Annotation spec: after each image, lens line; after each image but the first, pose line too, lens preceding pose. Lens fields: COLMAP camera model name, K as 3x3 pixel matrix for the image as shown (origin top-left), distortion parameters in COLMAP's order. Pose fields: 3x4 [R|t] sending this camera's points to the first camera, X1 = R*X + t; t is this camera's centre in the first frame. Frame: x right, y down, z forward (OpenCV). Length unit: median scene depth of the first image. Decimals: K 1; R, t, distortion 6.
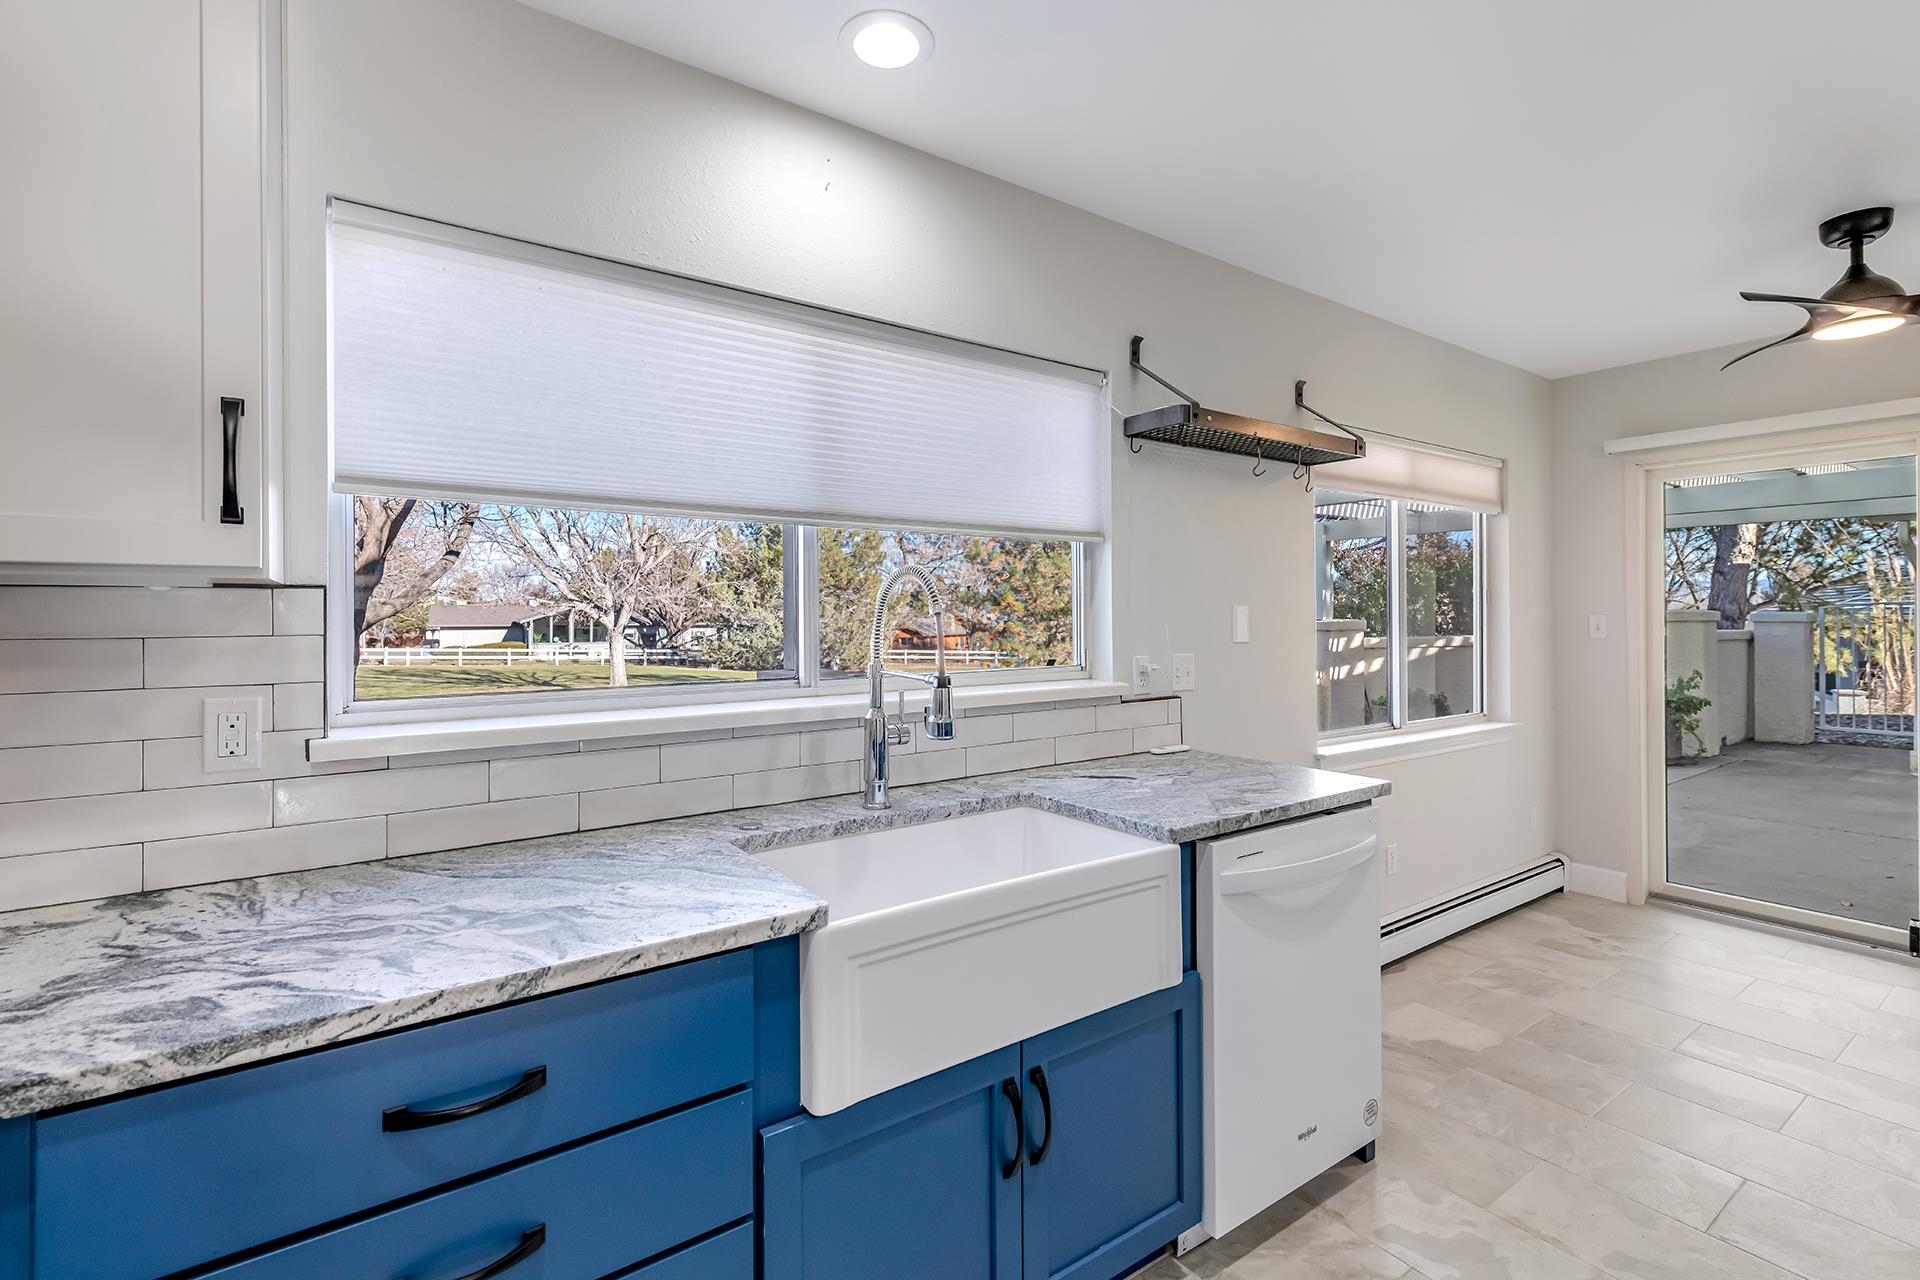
lens RADIAL K [[858.3, 0, 960.5], [0, 858.3, 609.2], [0, 0, 1]] dist [0.009628, -0.001460]
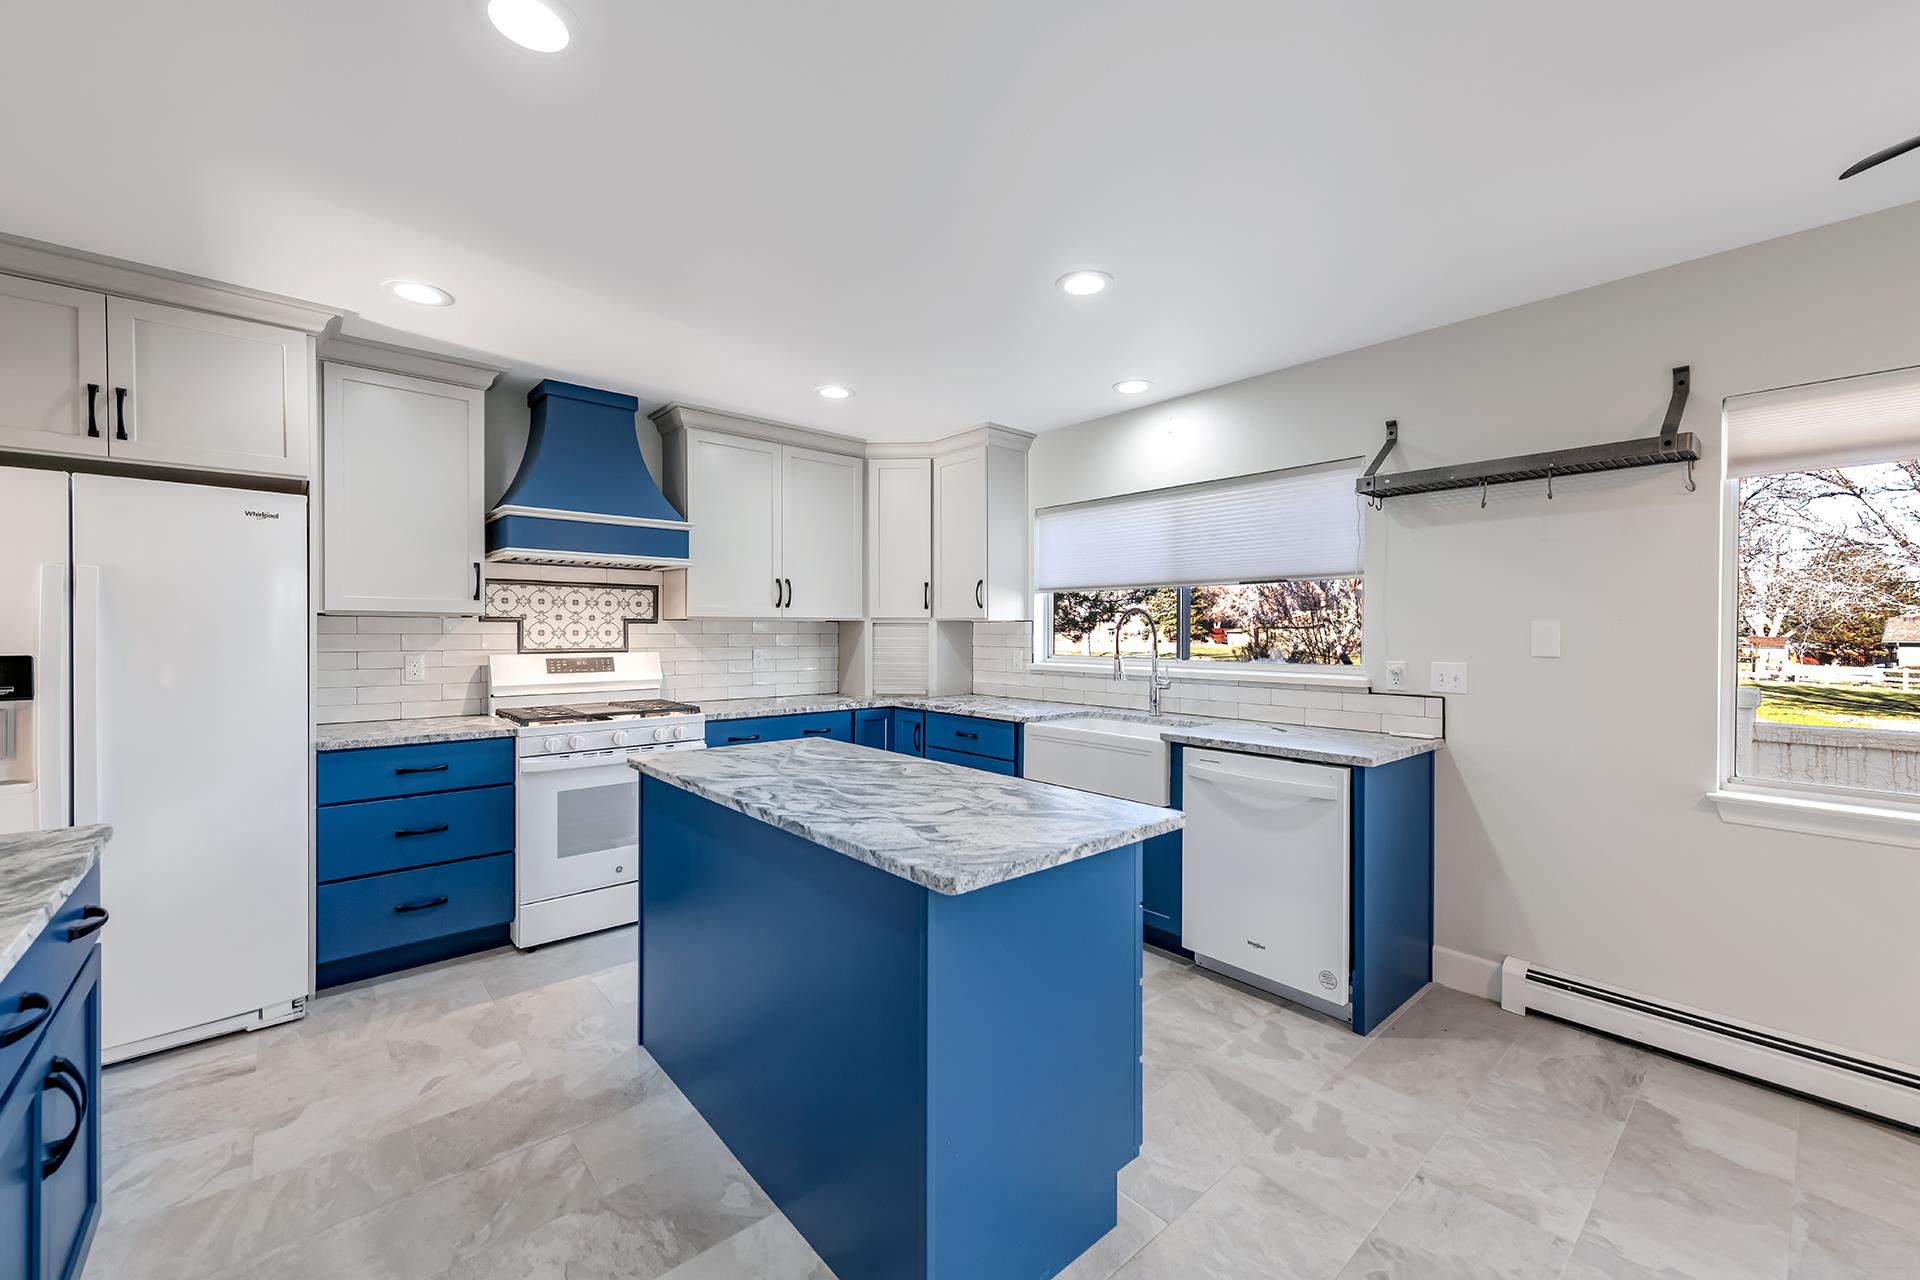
lens RADIAL K [[754.5, 0, 961.1], [0, 754.5, 643.2], [0, 0, 1]] dist [0.012343, -0.003326]
pose [[0.096240, 0.018057, -0.995194, 1.672603], [0.007044, 0.999798, 0.018821, 0.000590], [0.995333, -0.008821, 0.096093, 0.286697]]
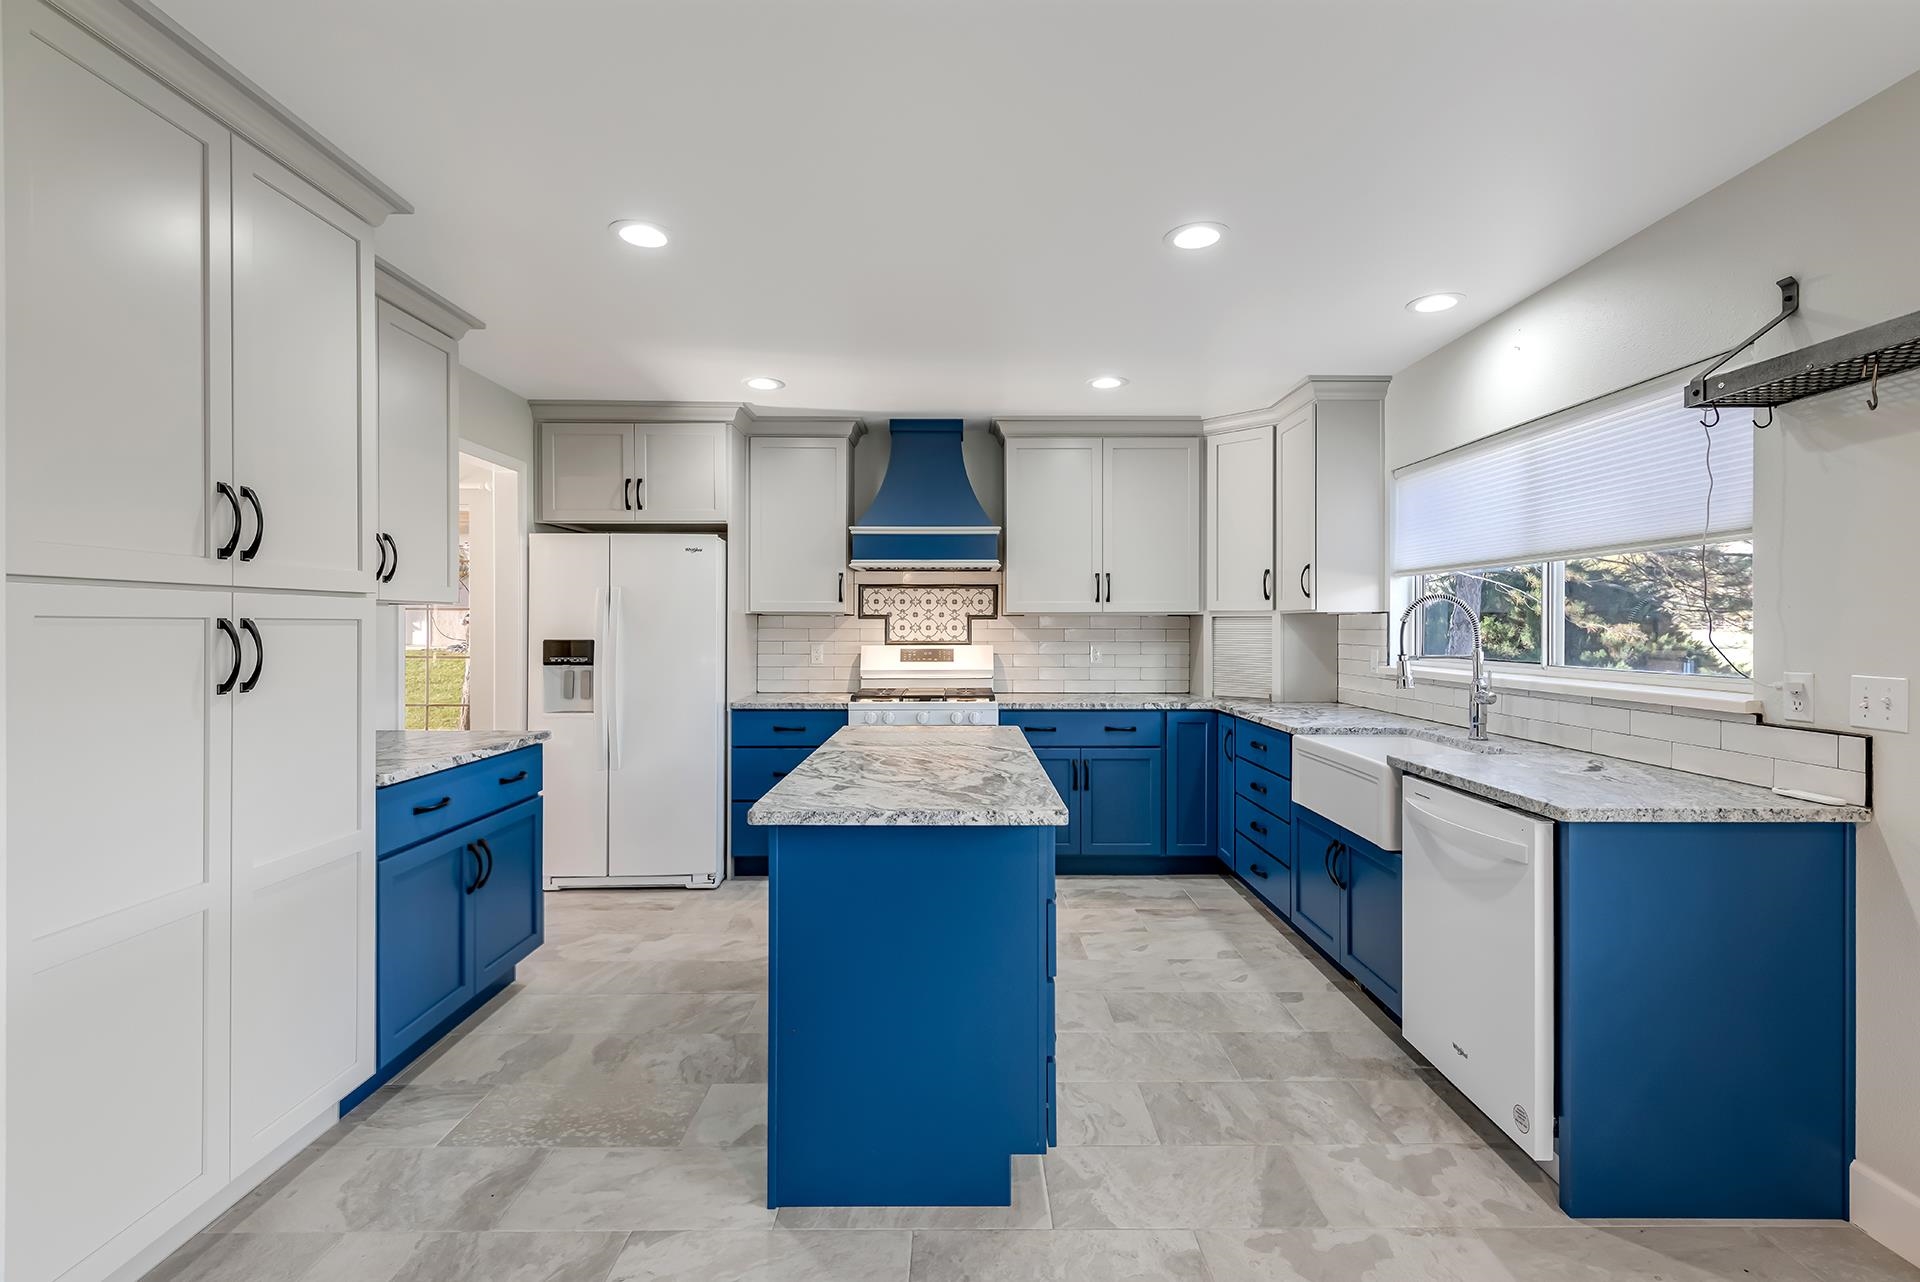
lens RADIAL K [[858.3, 0, 966.3], [0, 858.3, 633.6], [0, 0, 1]] dist [0.009628, -0.001460]
pose [[-0.575403, 0.008579, -0.817825, 1.682388], [0.008480, 0.999954, 0.004523, 0.010647], [0.817826, -0.004332, -0.575449, 1.066604]]
